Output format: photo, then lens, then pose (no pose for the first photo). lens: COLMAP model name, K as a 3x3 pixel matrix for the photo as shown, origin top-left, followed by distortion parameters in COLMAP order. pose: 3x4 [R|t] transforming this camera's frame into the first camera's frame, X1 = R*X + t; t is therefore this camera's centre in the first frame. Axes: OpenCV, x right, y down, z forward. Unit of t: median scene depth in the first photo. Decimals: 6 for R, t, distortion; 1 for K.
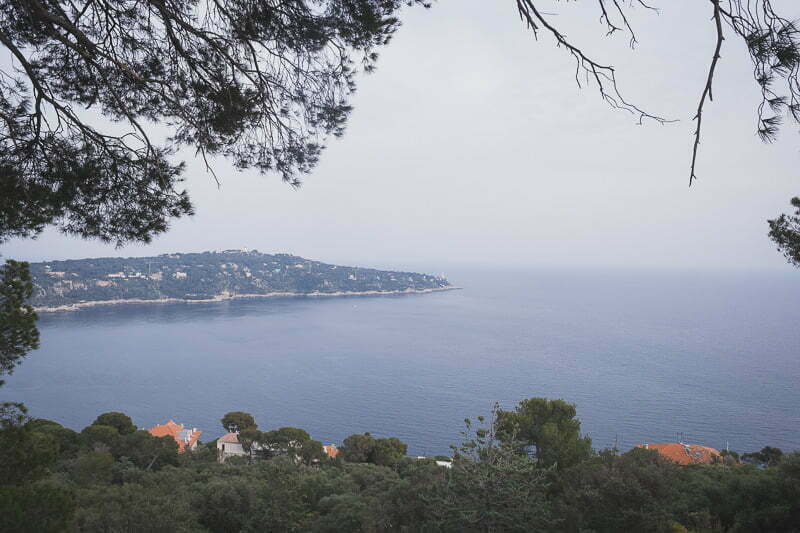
lens RADIAL K [[561.0, 0, 401.6], [0, 561.0, 269.7], [0, 0, 1]] dist [-0.012875, 0.008115]
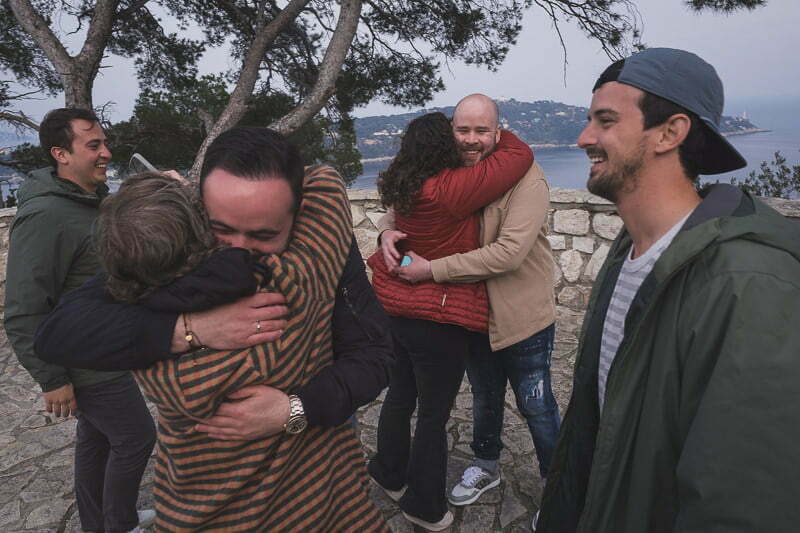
lens RADIAL K [[598.8, 0, 393.2], [0, 598.8, 268.2], [0, 0, 1]] dist [-0.020451, 0.000552]
pose [[0.899409, 0.050459, -0.434185, 0.383113], [0.055971, 0.971843, 0.228886, 0.015186], [0.433509, -0.230164, 0.871260, -0.991528]]
